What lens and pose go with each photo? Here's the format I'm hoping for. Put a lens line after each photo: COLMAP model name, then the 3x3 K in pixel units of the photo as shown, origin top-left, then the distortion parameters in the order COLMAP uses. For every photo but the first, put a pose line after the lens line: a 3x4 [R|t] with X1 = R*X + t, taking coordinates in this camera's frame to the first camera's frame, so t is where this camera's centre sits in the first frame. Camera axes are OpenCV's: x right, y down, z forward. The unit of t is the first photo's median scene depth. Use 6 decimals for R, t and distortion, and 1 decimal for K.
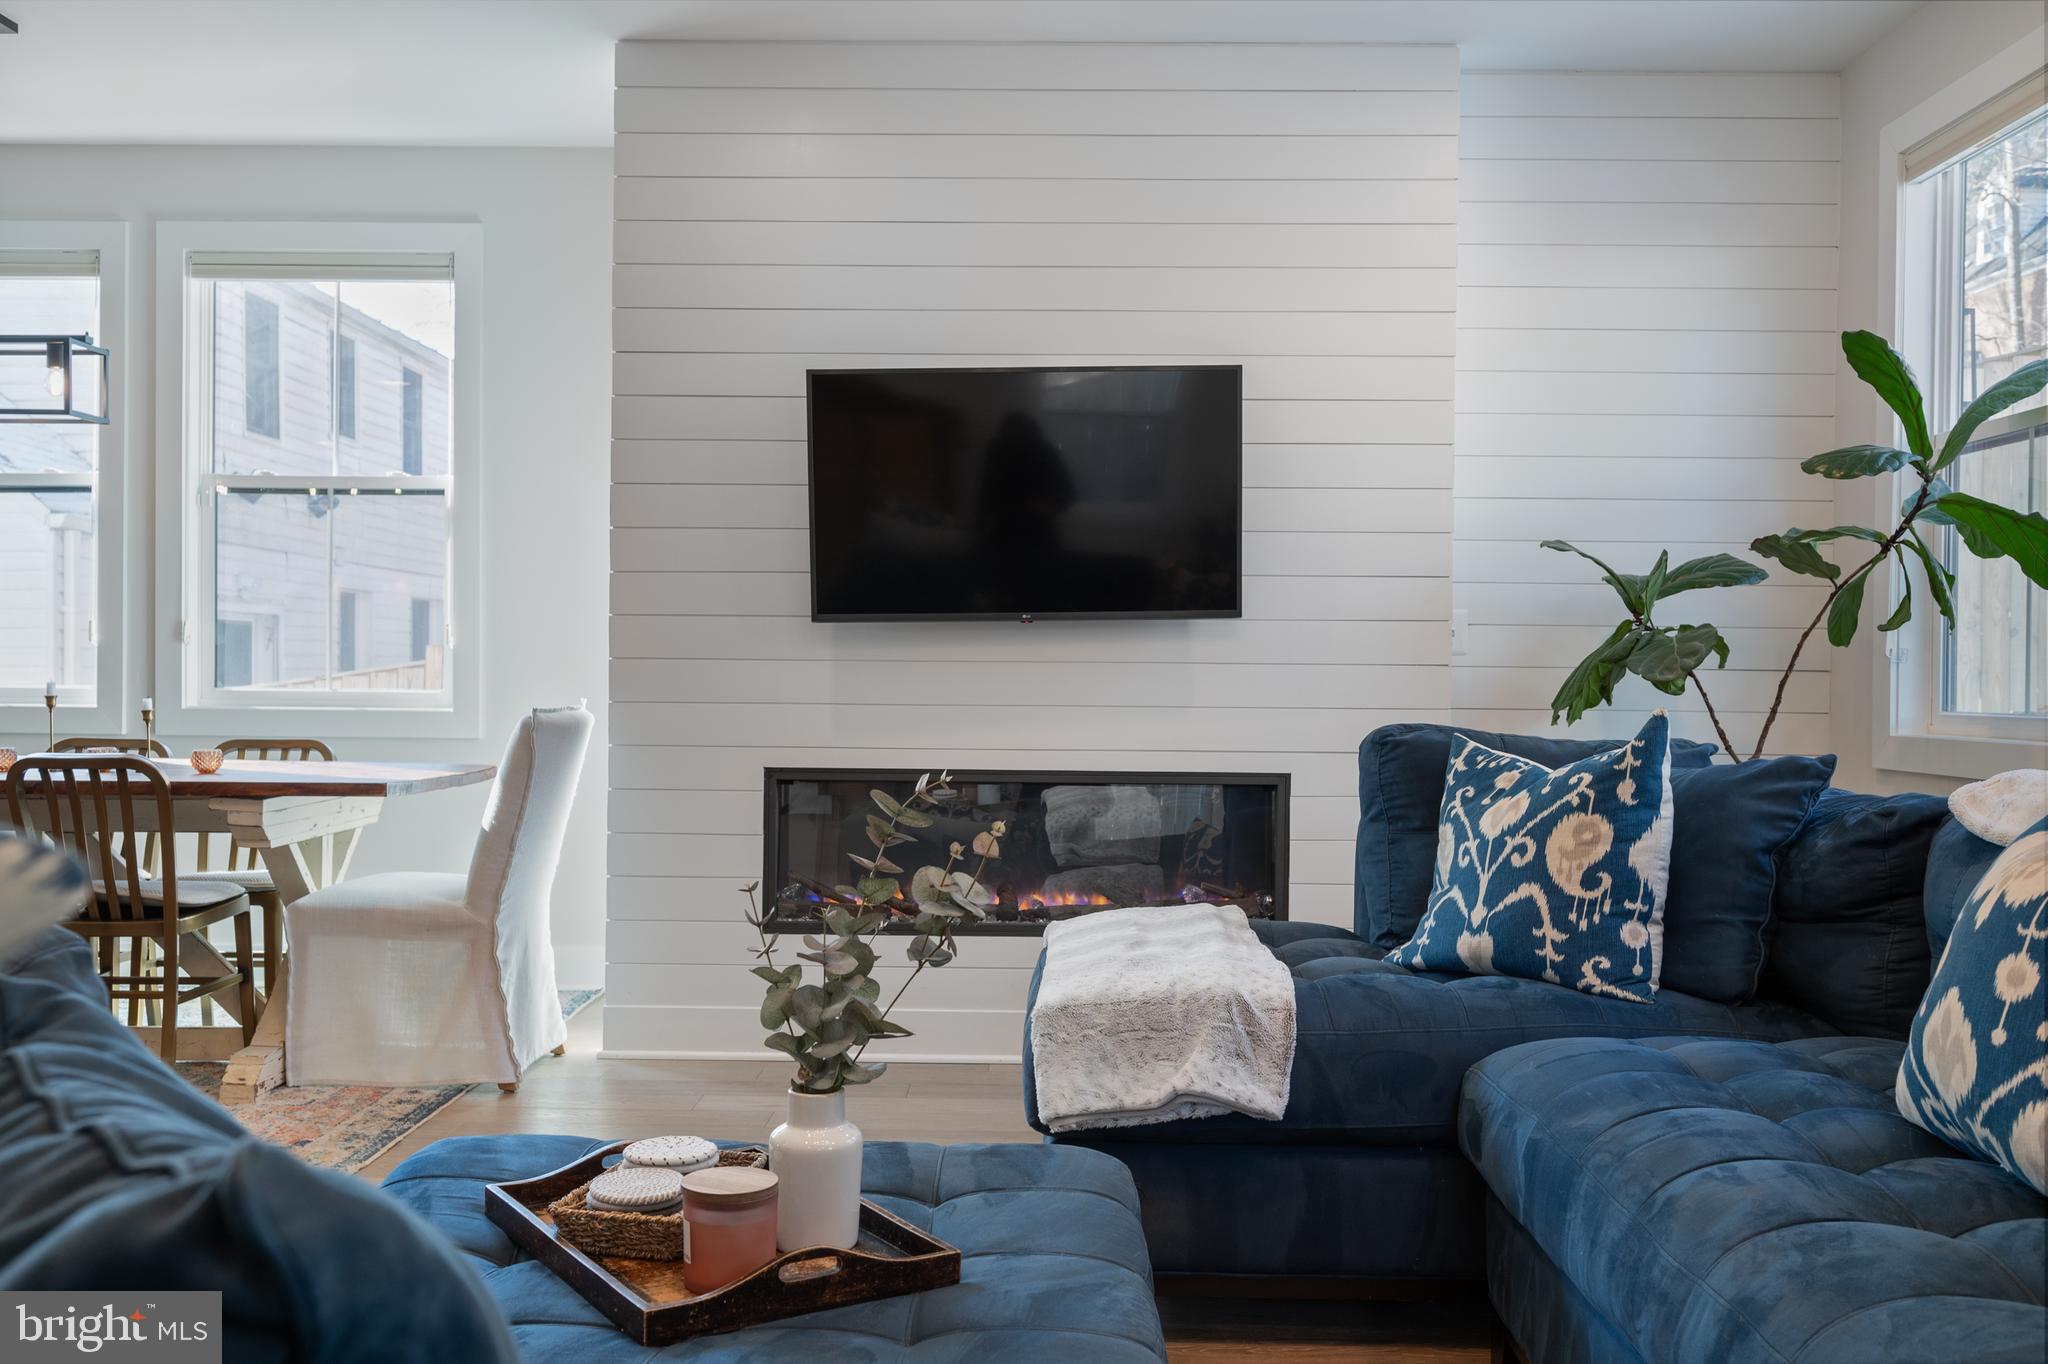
lens RADIAL K [[1783.7, 0, 1012.4], [0, 1783.7, 674.3], [0, 0, 1]] dist [-0.011857, 0.010136]
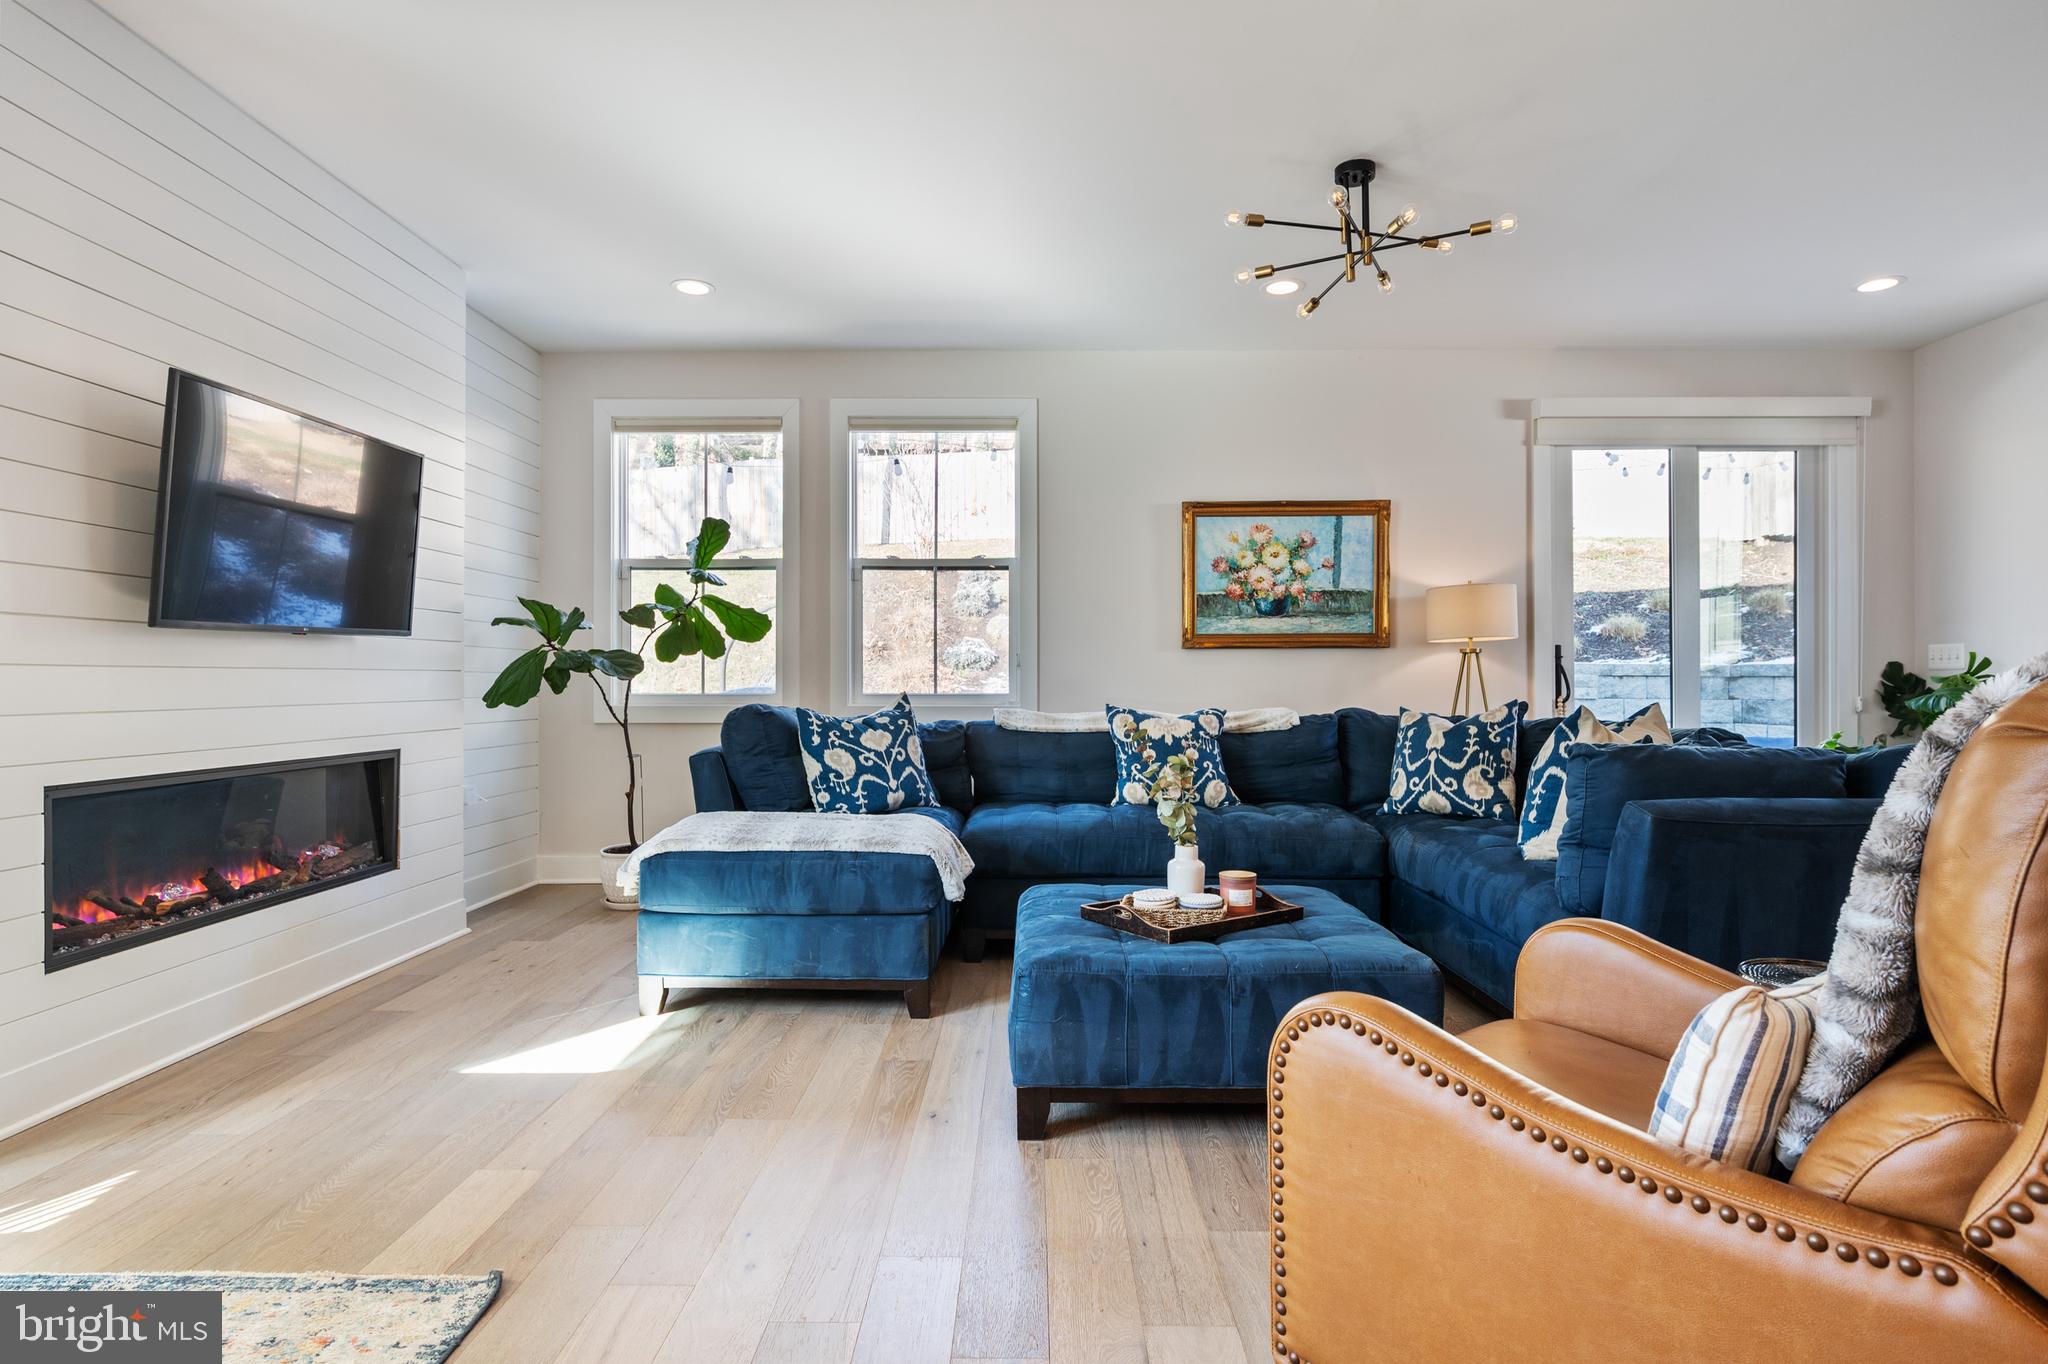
lens RADIAL K [[1041.4, 0, 1022.0], [0, 1041.4, 678.8], [0, 0, 1]] dist [-0.000968, -0.001972]
pose [[-0.008182, -0.006443, 0.999946, -0.696147], [-0.001953, 0.999977, 0.006427, -0.006193], [-0.999965, -0.001901, -0.008195, 0.542408]]
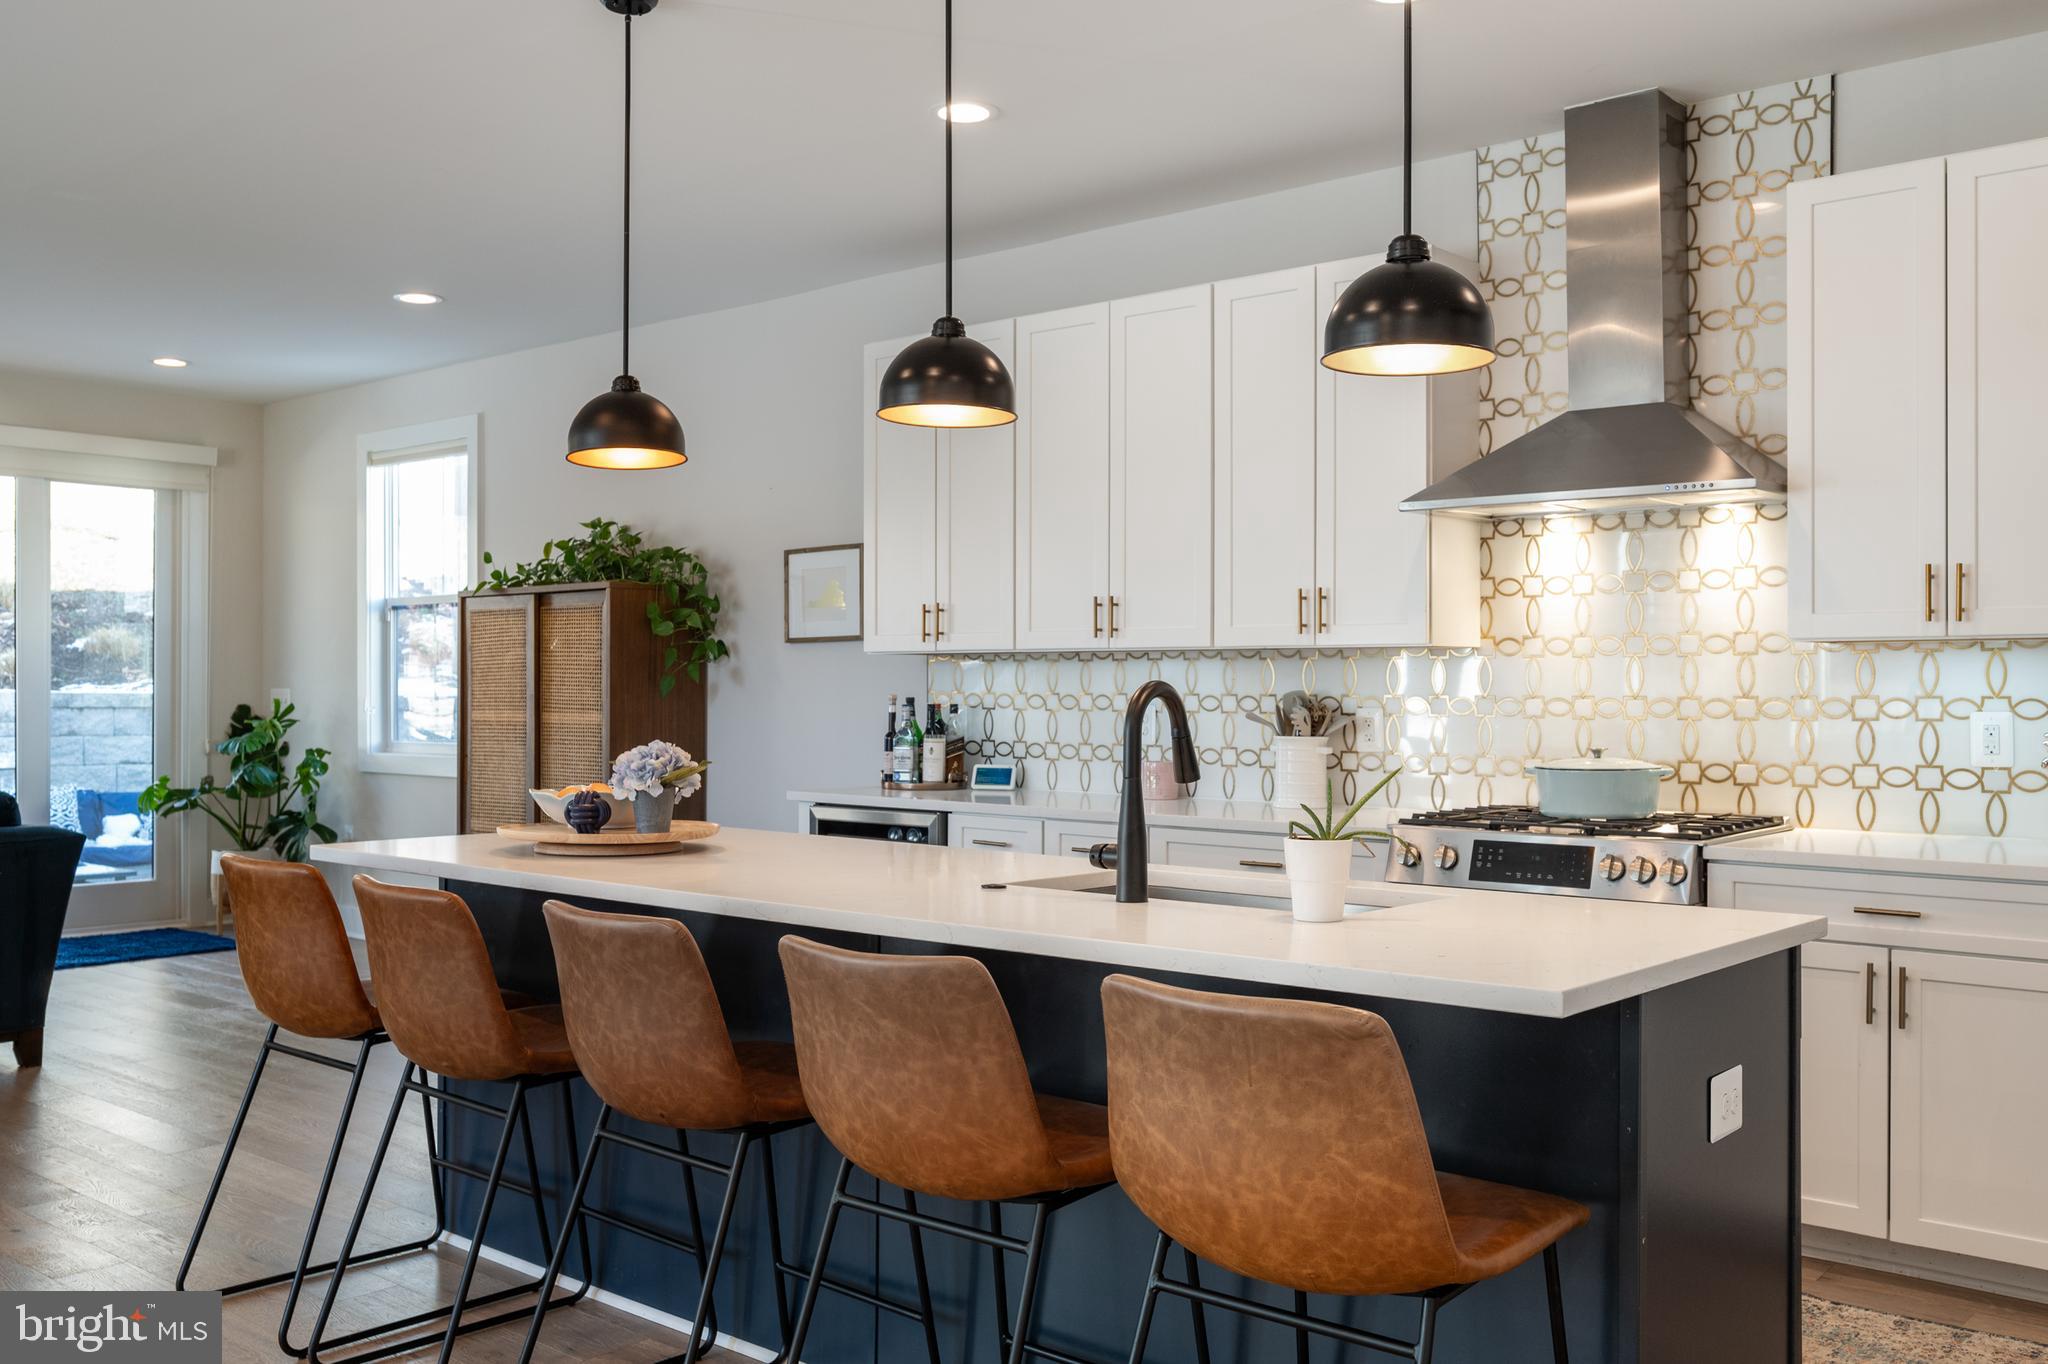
lens RADIAL K [[1783.7, 0, 1015.9], [0, 1783.7, 687.9], [0, 0, 1]] dist [-0.011857, 0.010136]
pose [[-0.776141, -0.010259, 0.630477, -1.538016], [-0.010349, 0.999940, 0.003532, -0.055914], [-0.630475, -0.003783, -0.776200, 0.590839]]
